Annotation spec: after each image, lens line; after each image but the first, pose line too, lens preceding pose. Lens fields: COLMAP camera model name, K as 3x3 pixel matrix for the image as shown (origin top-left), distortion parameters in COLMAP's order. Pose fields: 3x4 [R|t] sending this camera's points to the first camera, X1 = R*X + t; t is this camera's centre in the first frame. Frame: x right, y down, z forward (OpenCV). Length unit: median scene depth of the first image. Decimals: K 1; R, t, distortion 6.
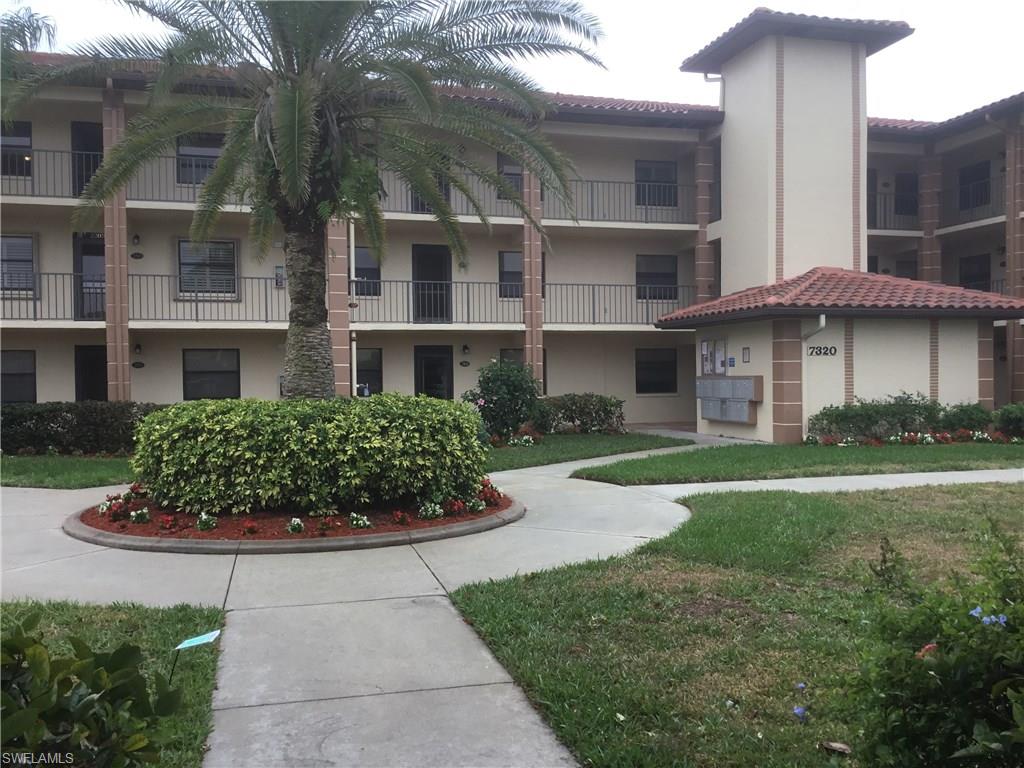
lens RADIAL K [[913.8, 0, 508.3], [0, 913.8, 395.0], [0, 0, 1]] dist [0.102920, -0.157493]
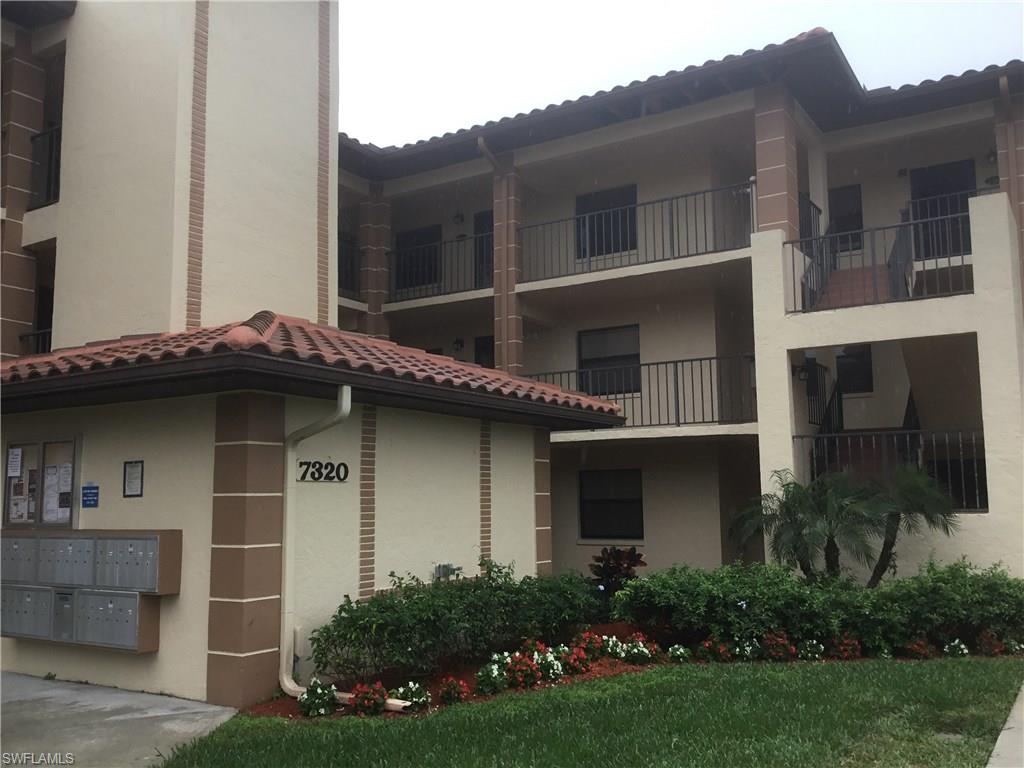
lens RADIAL K [[913.8, 0, 508.3], [0, 913.8, 395.0], [0, 0, 1]] dist [0.102920, -0.157493]
pose [[0.739427, 0.080204, 0.668442, 0.102978], [0.016274, 0.990459, -0.136843, -0.021373], [-0.673040, 0.112064, 0.731067, 0.584437]]
